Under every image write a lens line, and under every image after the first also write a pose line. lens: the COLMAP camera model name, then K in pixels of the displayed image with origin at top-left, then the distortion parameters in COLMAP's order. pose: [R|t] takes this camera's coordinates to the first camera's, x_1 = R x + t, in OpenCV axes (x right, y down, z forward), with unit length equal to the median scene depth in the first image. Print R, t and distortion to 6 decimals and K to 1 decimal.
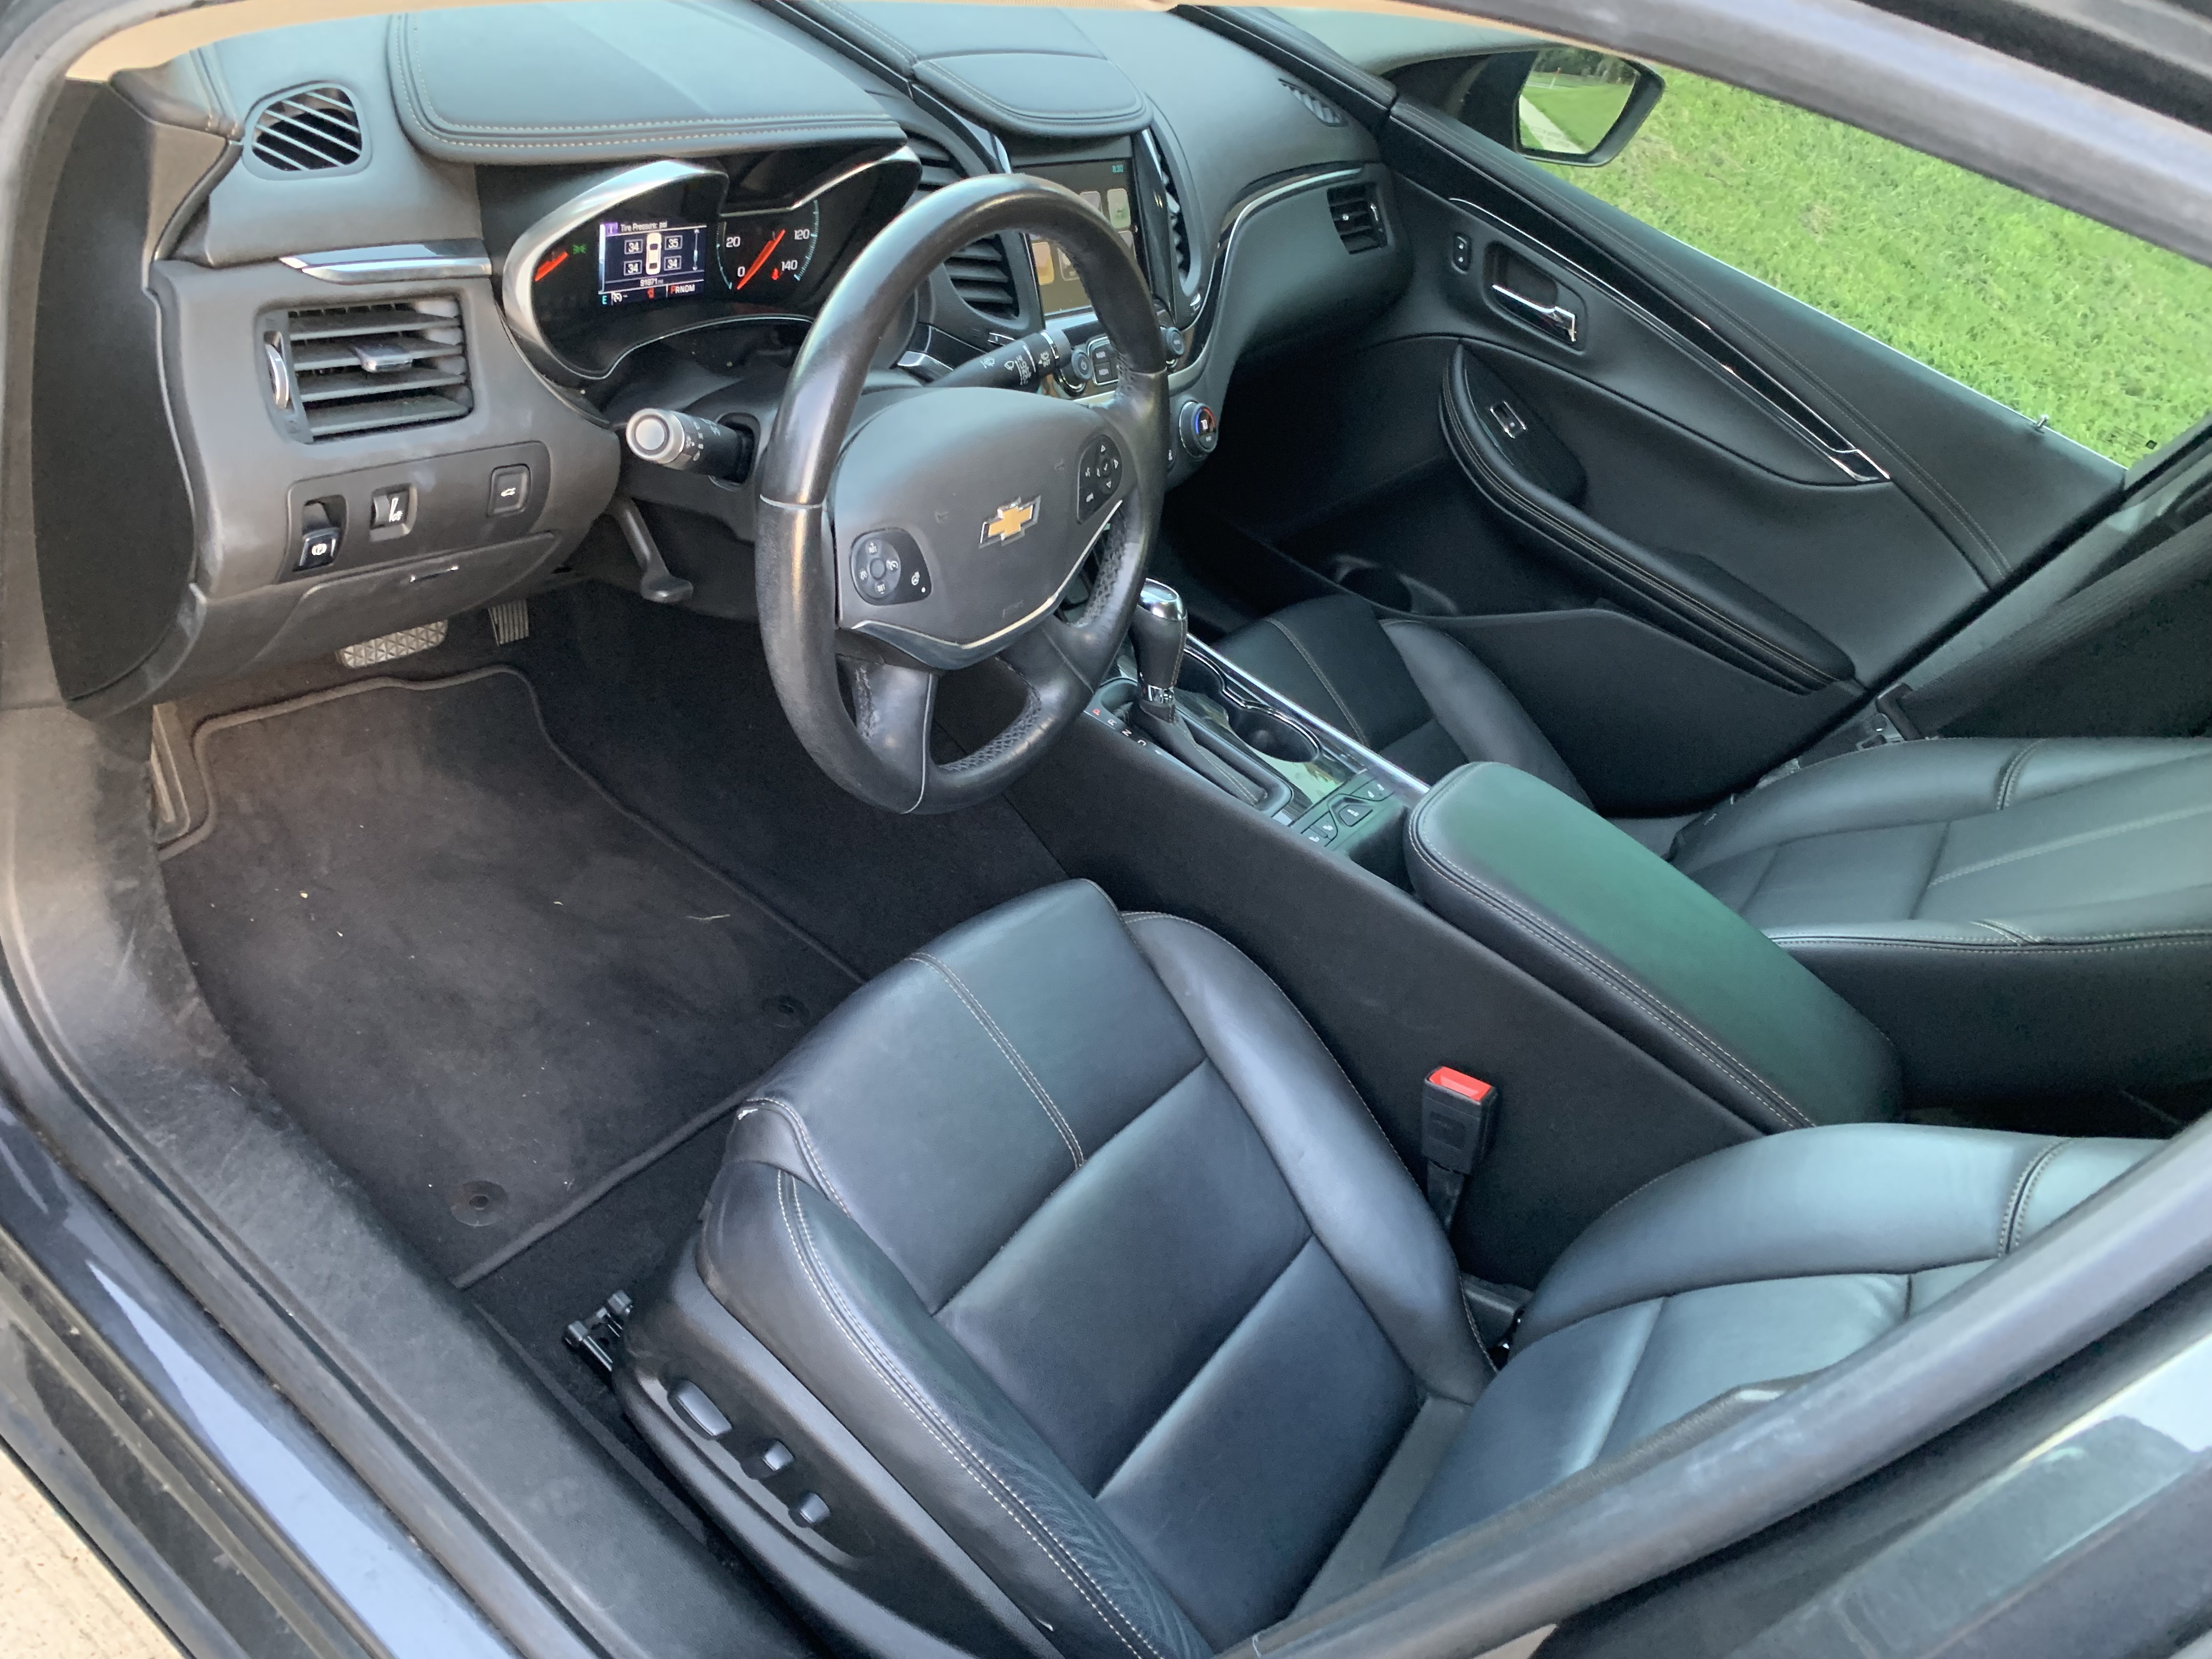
lens RADIAL K [[1695.1, 0, 1106.0], [0, 1695.1, 829.5], [0, 0, 1]] dist [0.013256, 0.001209]
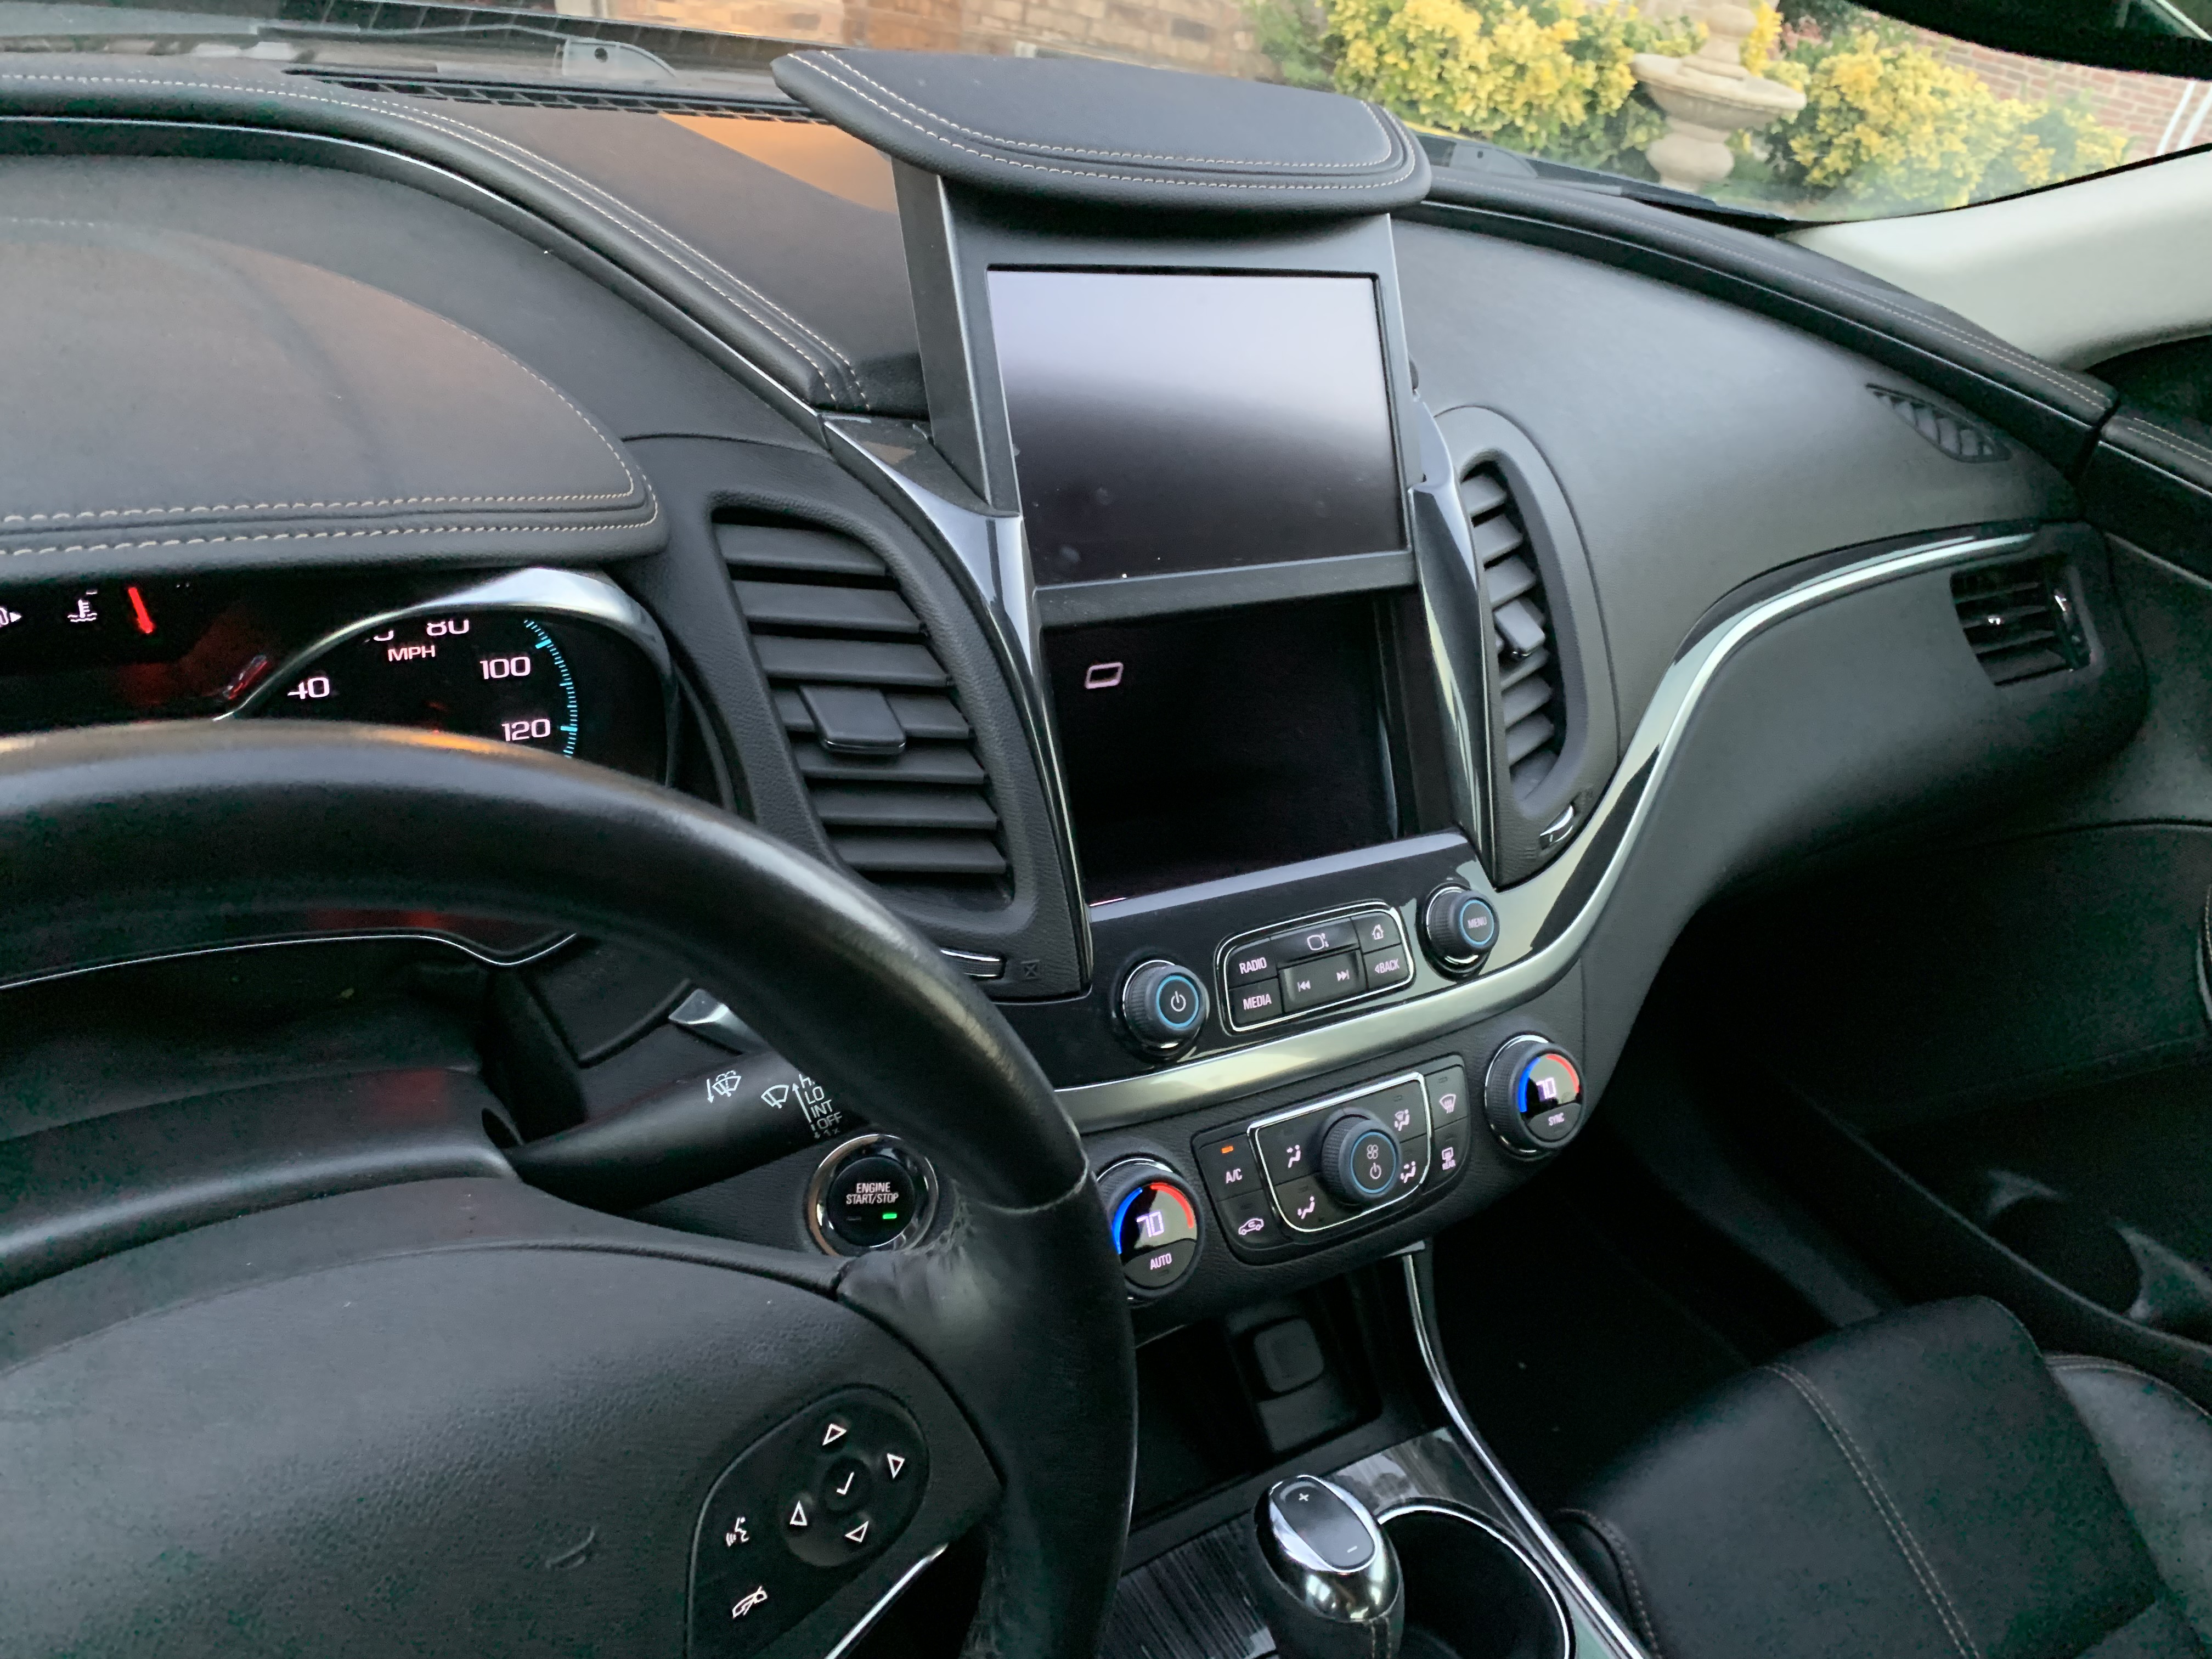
lens RADIAL K [[1695.1, 0, 1106.0], [0, 1695.1, 829.5], [0, 0, 1]] dist [0.013256, 0.001209]
pose [[0.914247, 0.059631, -0.400744, 0.101906], [-0.129420, 0.980272, -0.149389, -0.174635], [0.383930, 0.188442, 0.903929, 0.407698]]
